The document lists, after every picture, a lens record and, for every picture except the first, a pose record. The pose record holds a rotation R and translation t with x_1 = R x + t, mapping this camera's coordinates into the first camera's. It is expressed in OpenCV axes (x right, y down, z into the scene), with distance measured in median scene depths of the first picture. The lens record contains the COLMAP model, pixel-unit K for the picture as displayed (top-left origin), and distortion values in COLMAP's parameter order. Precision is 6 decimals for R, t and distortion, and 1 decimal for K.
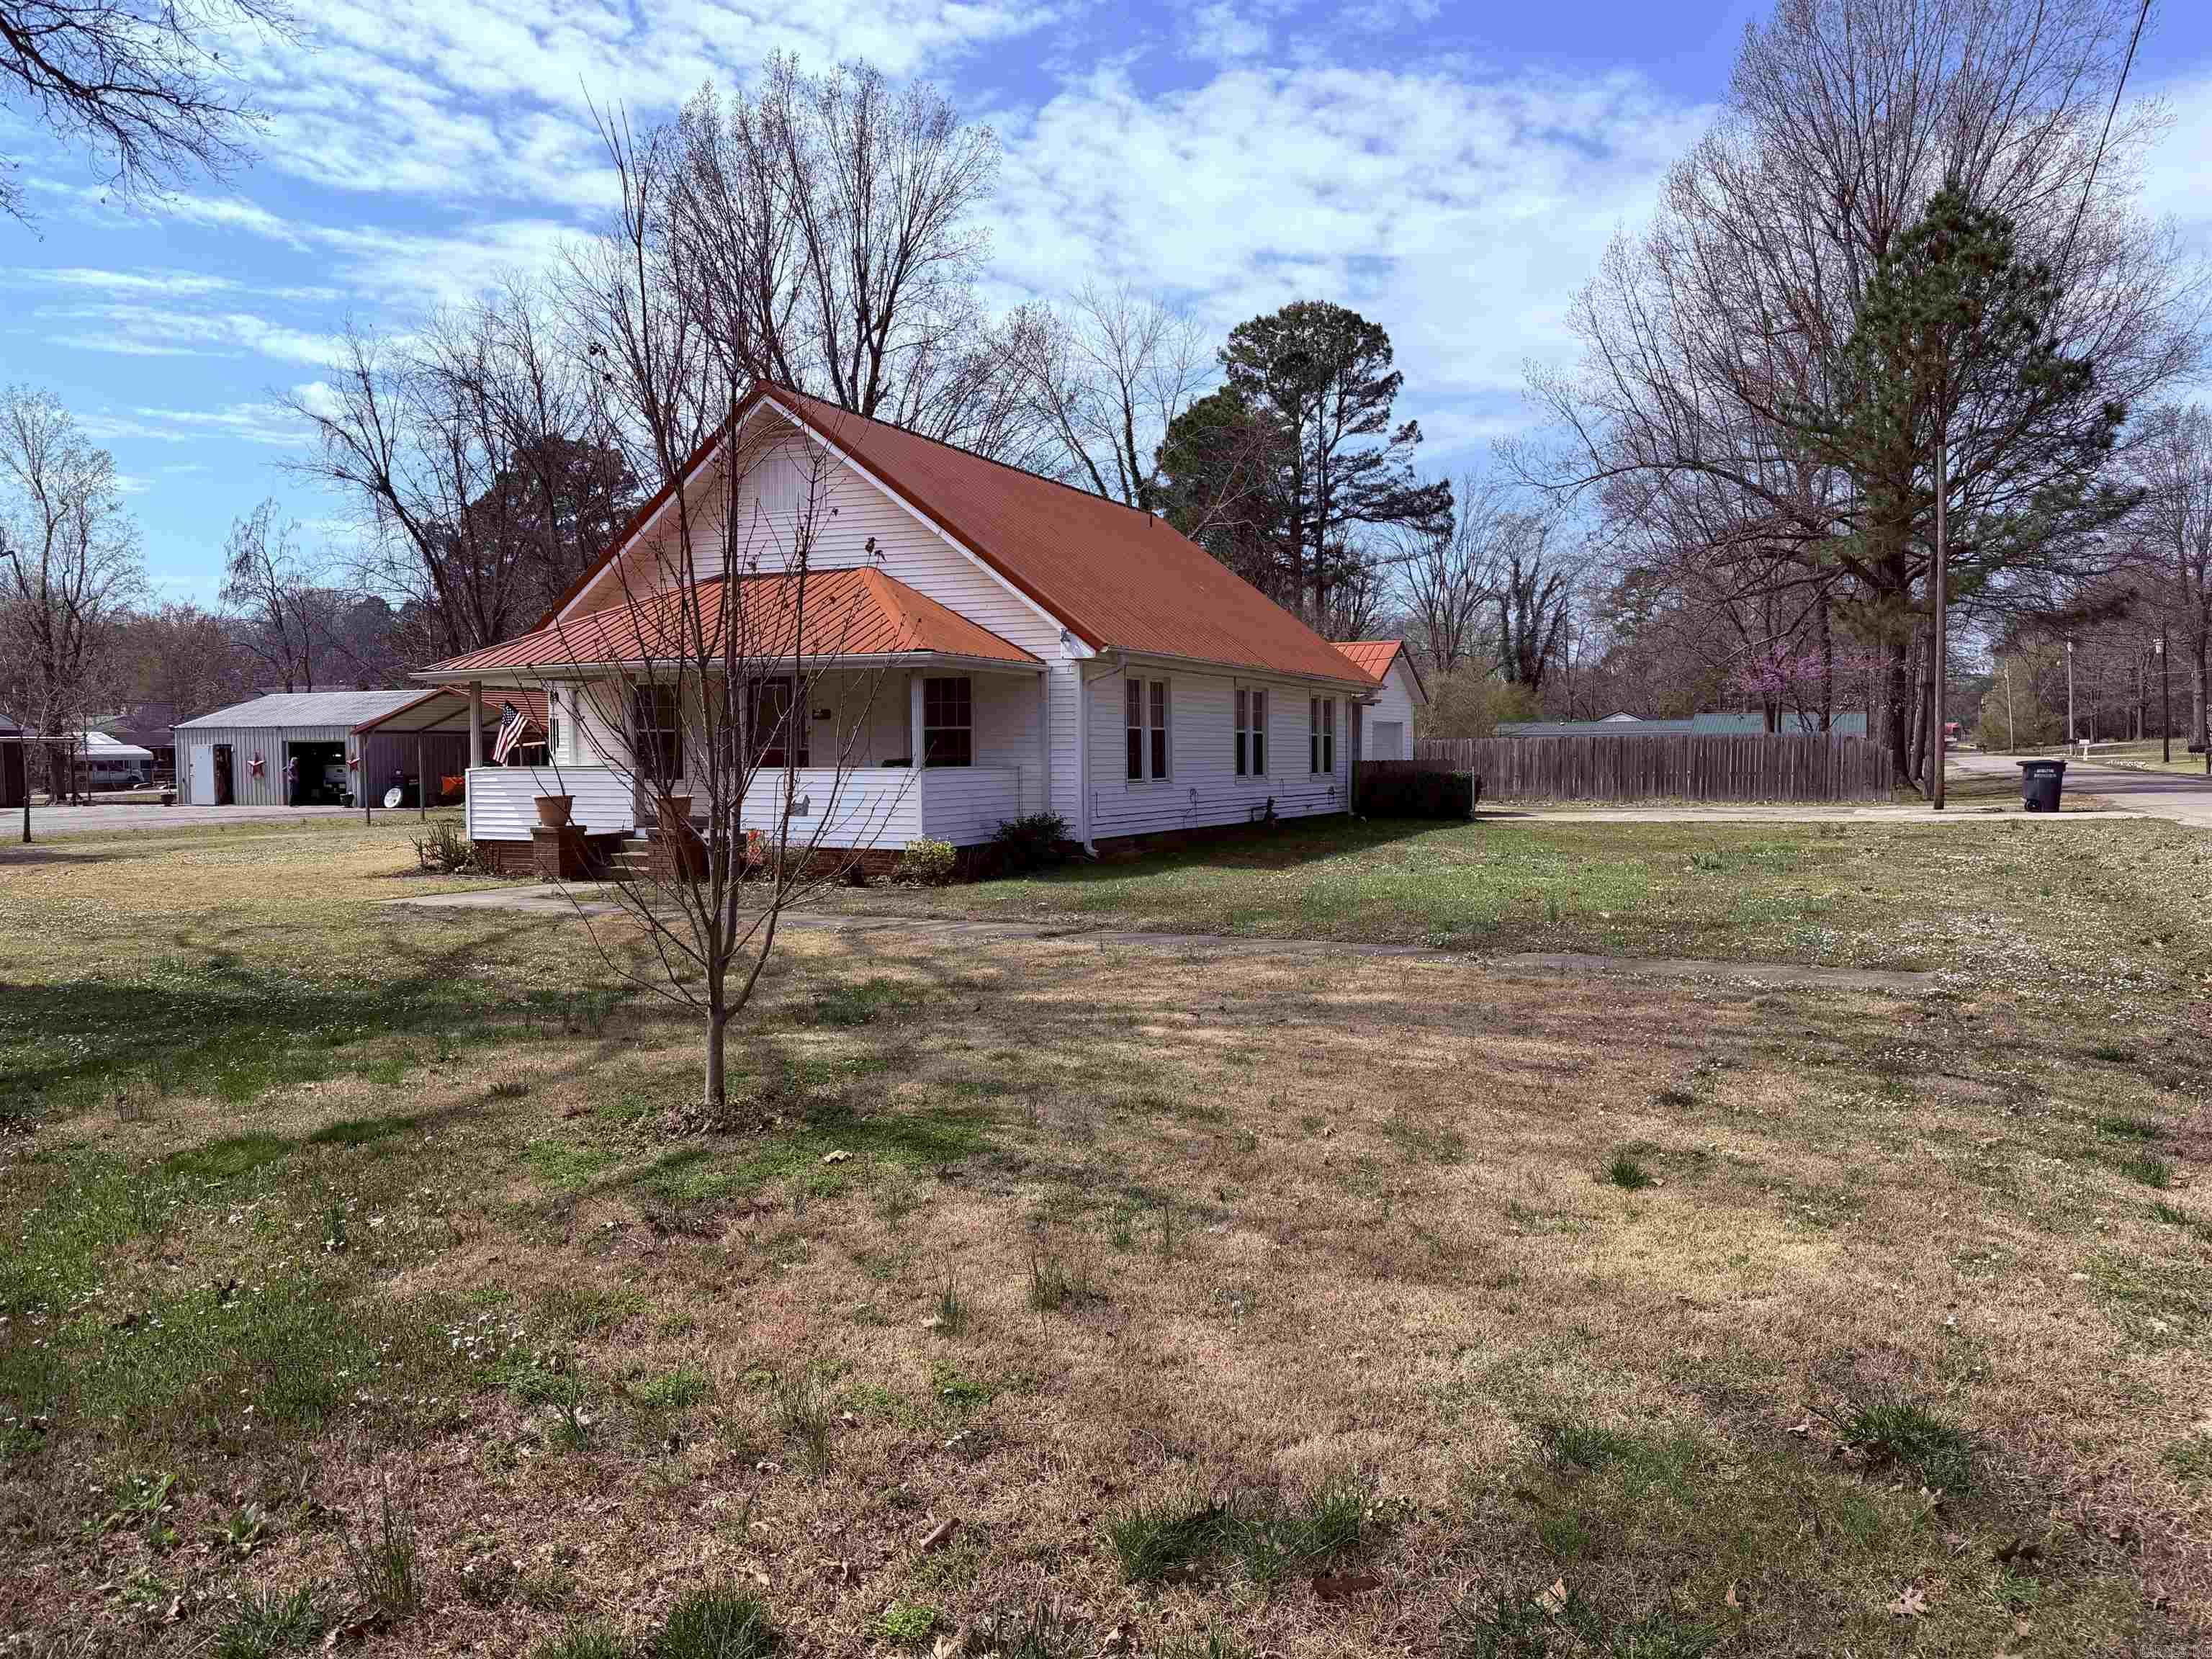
lens RADIAL K [[1558.3, 0, 1102.6], [0, 1558.3, 830.2], [0, 0, 1]] dist [0.049179, -0.059890]
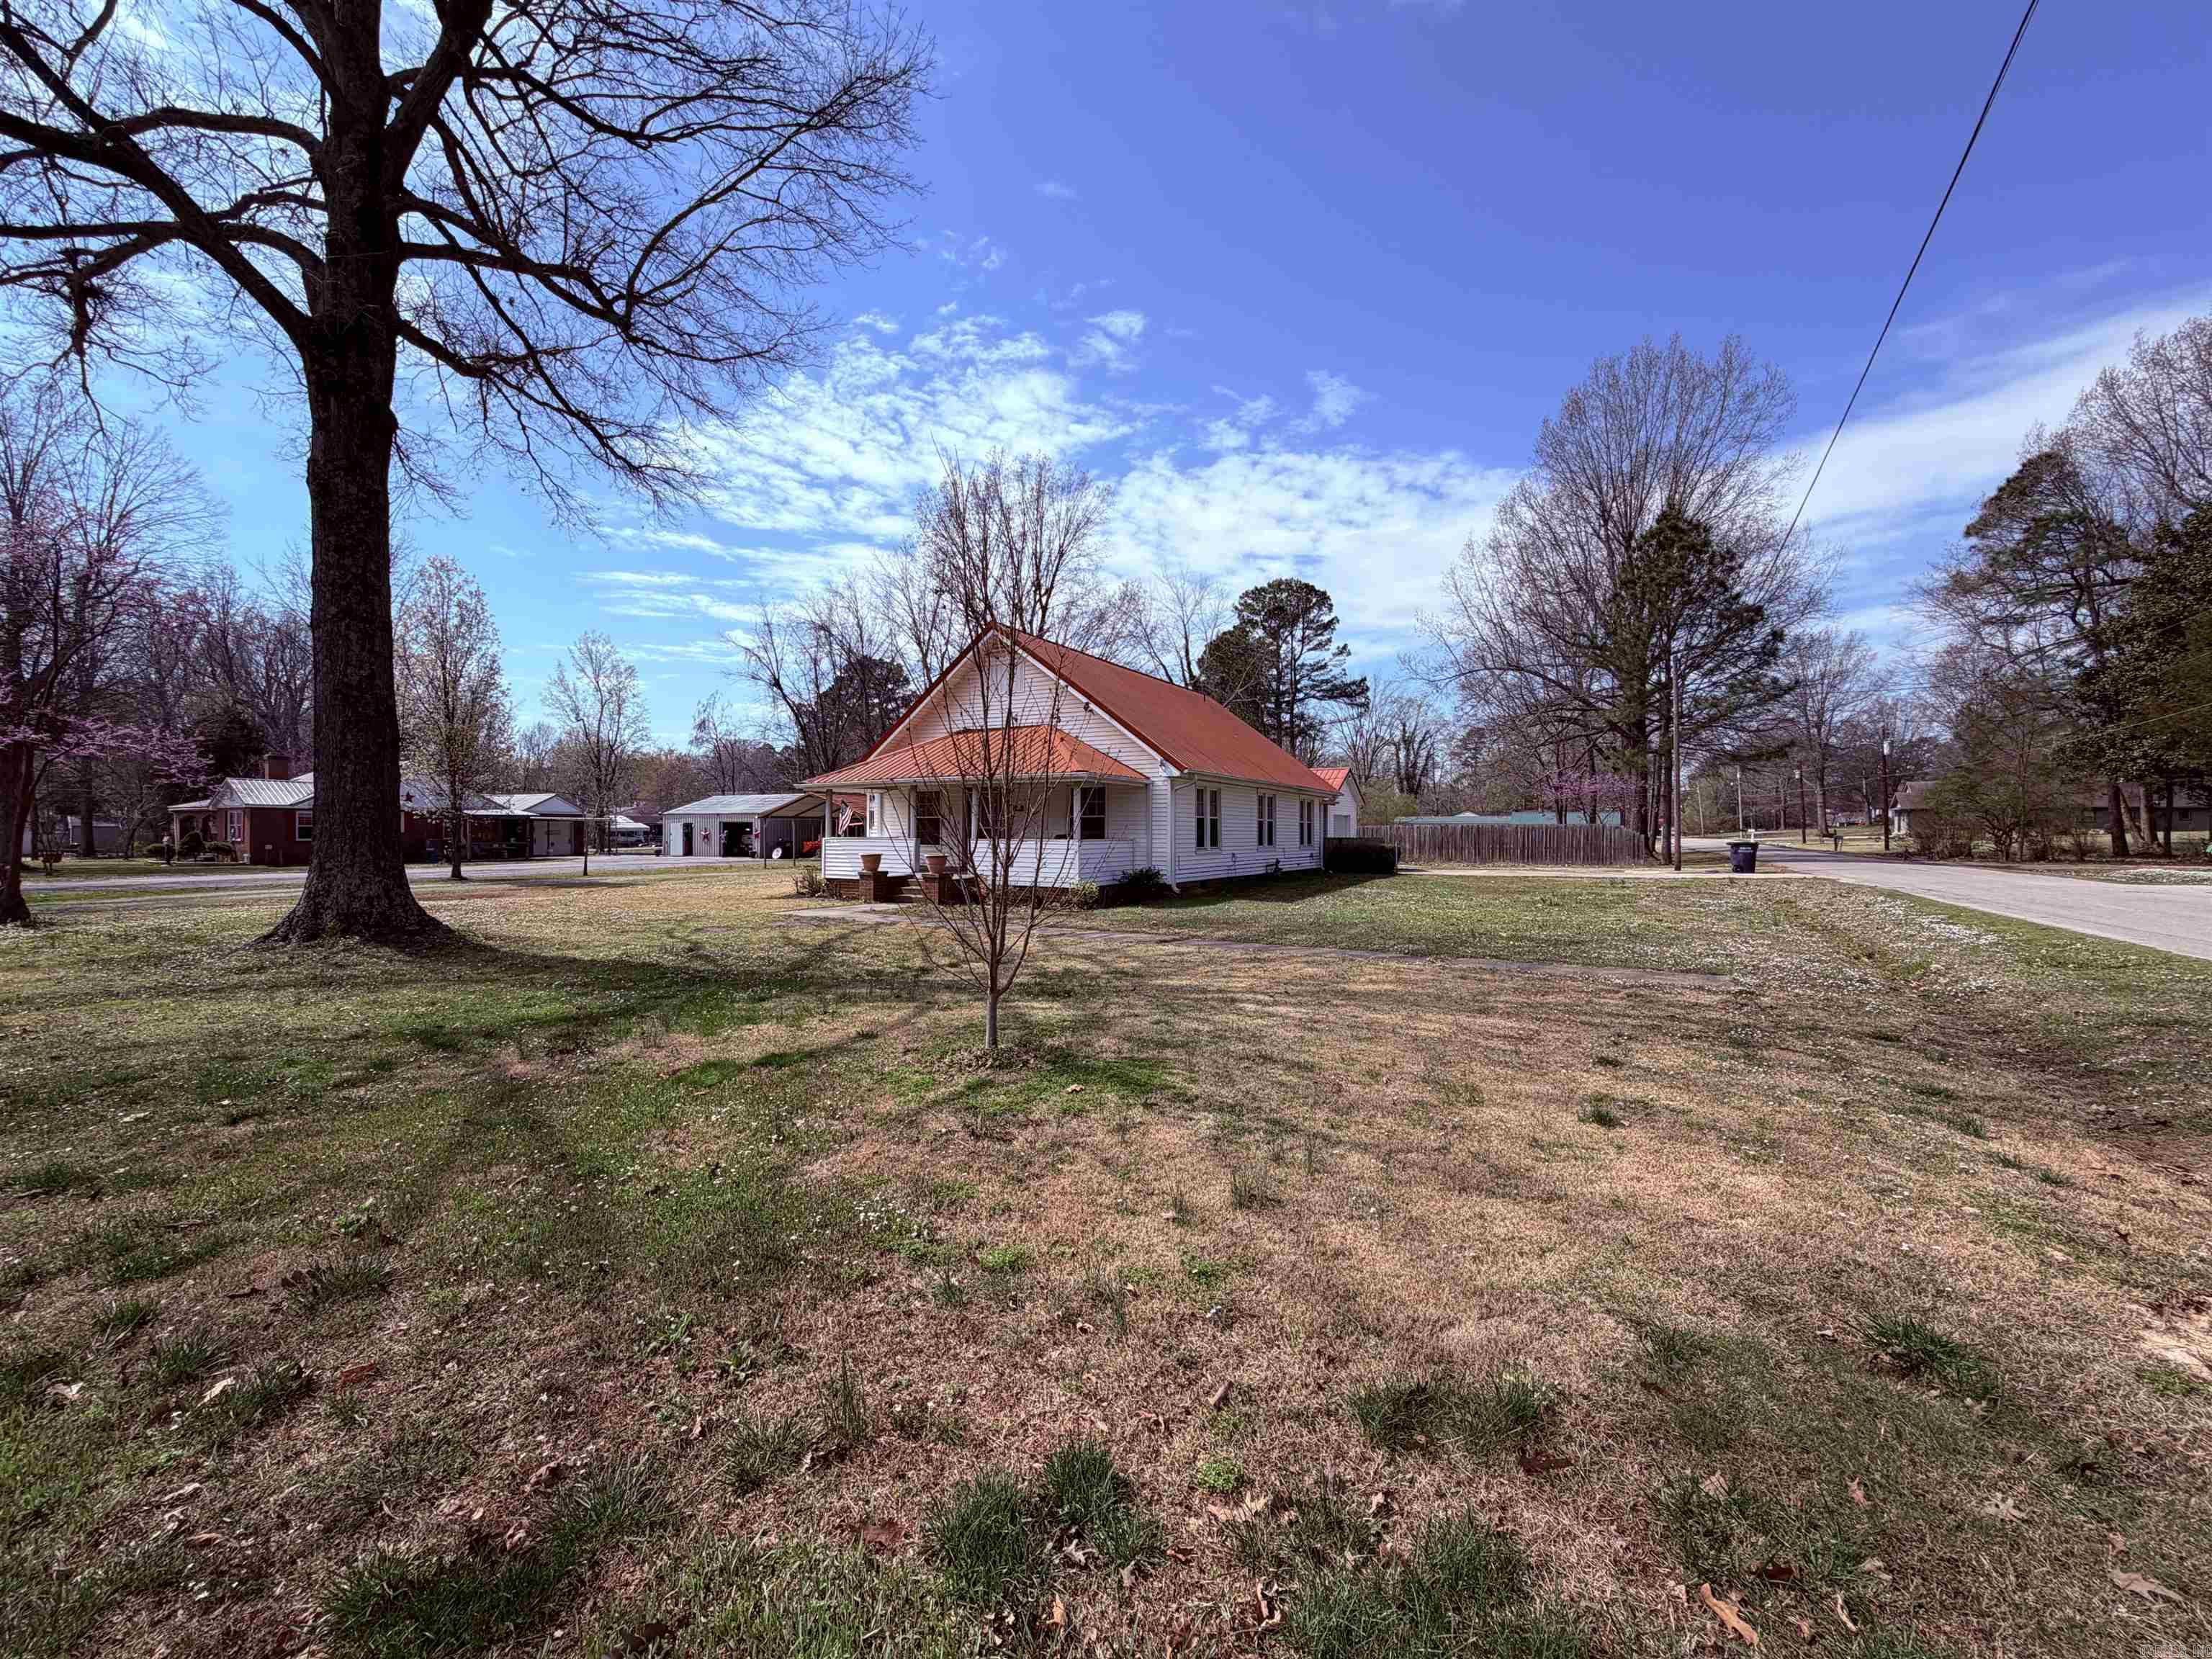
lens RADIAL K [[885.2, 0, 1092.6], [0, 885.2, 817.7], [0, 0, 1]] dist [0.000609, 0.000414]
pose [[0.996944, 0.007872, -0.077716, -0.012168], [-0.012880, 0.997858, -0.064143, -0.000943], [0.077045, 0.064948, 0.994910, 0.013138]]
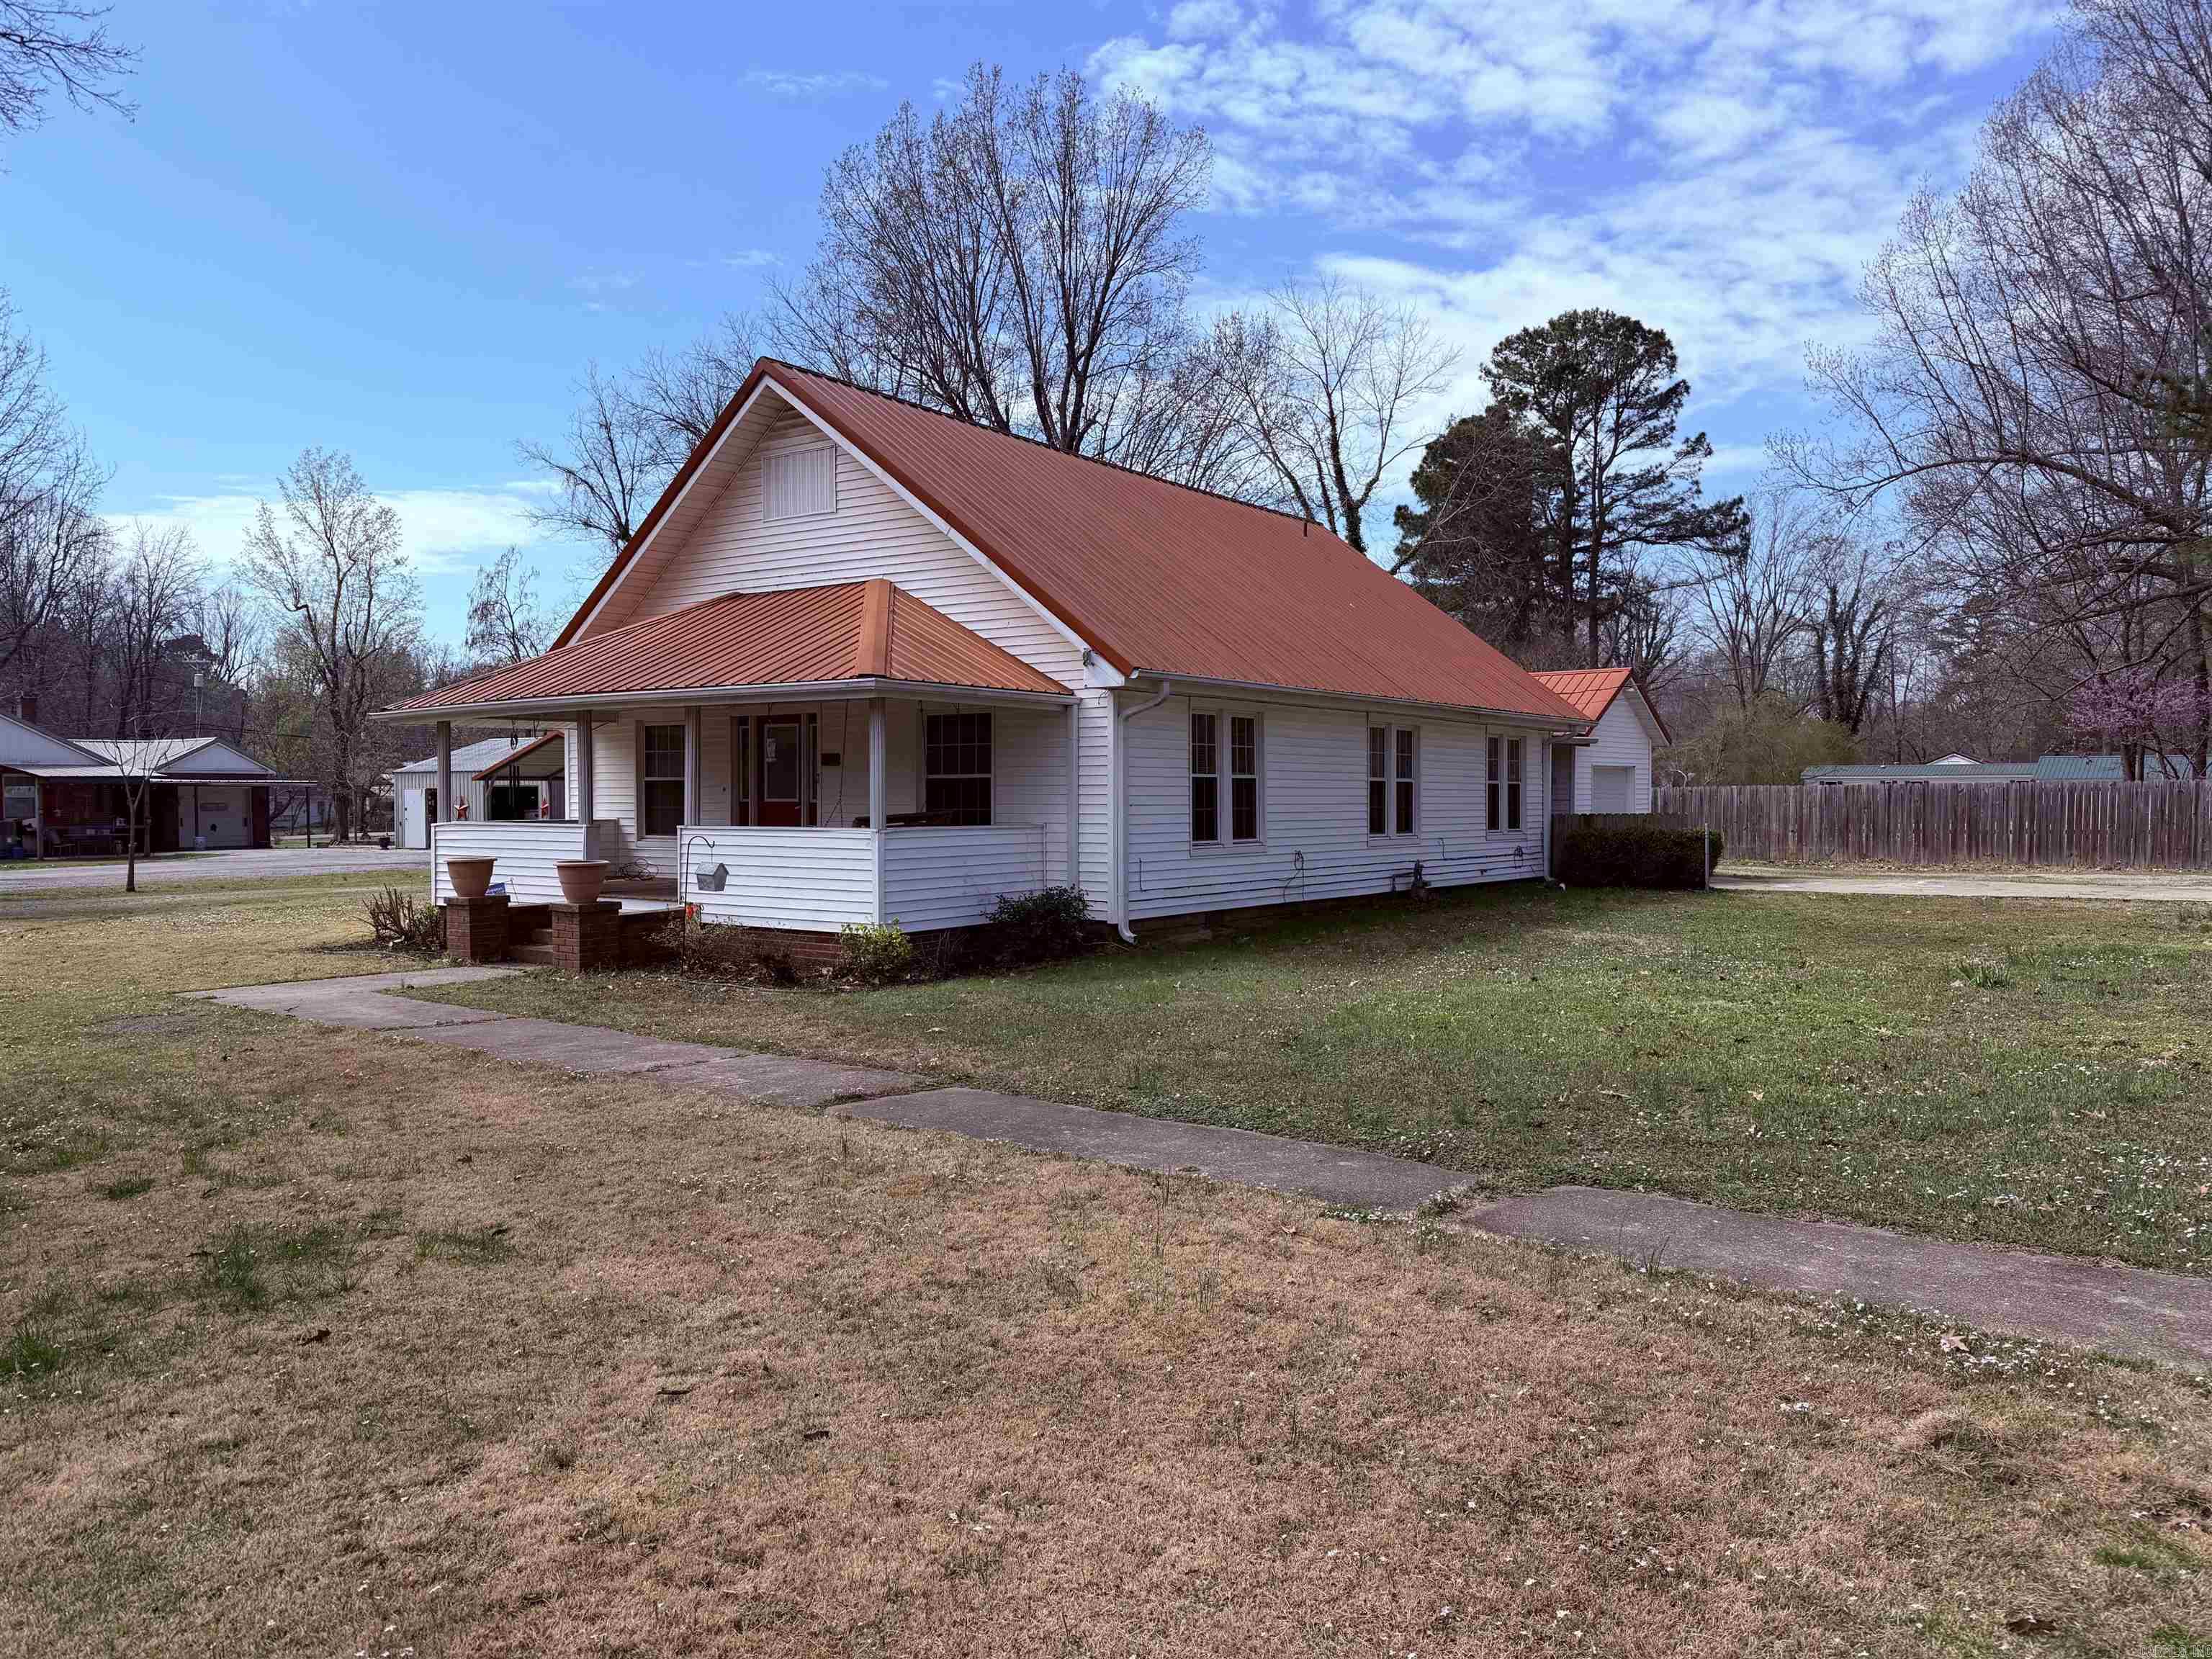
lens RADIAL K [[1558.3, 0, 1108.9], [0, 1558.3, 823.4], [0, 0, 1]] dist [0.049179, -0.059890]
pose [[0.983578, 0.006242, -0.180378, 0.062198], [-0.011807, 0.999486, -0.029792, -0.009680], [0.180099, 0.031432, 0.983146, 0.119903]]
